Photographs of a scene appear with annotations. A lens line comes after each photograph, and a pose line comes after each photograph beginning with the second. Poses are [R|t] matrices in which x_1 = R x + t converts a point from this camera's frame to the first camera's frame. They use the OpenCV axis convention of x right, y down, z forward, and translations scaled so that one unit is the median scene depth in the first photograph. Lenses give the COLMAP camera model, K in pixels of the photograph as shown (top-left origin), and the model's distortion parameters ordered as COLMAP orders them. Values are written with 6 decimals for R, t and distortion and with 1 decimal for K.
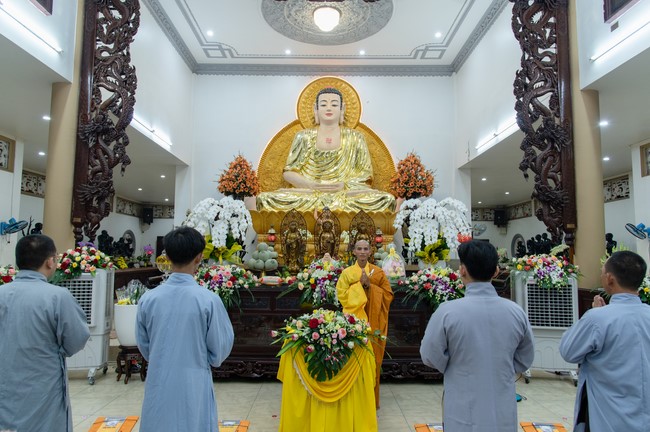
lens RADIAL K [[432.7, 0, 324.0], [0, 432.7, 204.5], [0, 0, 1]] dist [0.010350, -0.018015]
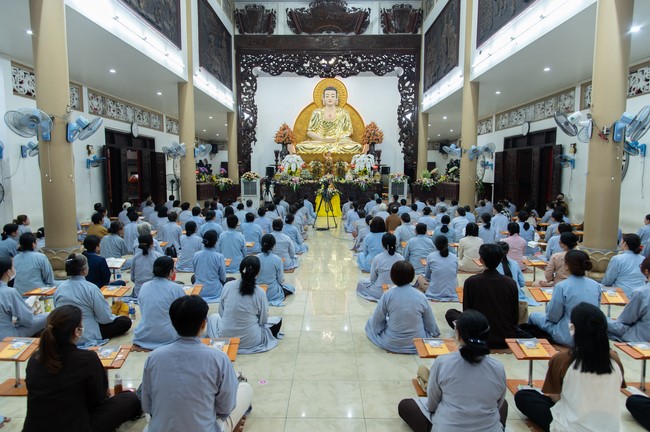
lens RADIAL K [[432.7, 0, 324.0], [0, 432.7, 214.8], [0, 0, 1]] dist [0.010350, -0.018015]
pose [[0.999850, -0.005970, -0.016241, 0.013785], [0.009290, 0.977059, 0.212767, -0.140144], [0.014598, -0.212886, 0.976968, -1.129696]]
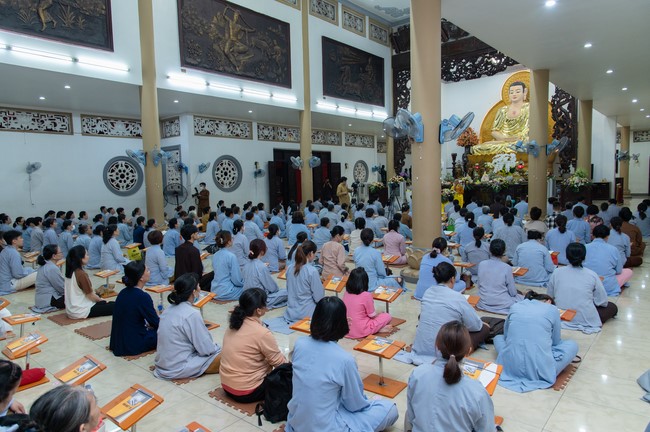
lens RADIAL K [[432.7, 0, 323.7], [0, 432.7, 215.6], [0, 0, 1]] dist [0.010350, -0.018015]
pose [[0.757117, 0.021919, -0.652911, 0.679629], [0.111682, 0.980381, 0.162419, -0.120680], [0.643662, -0.195889, 0.739815, -1.085256]]
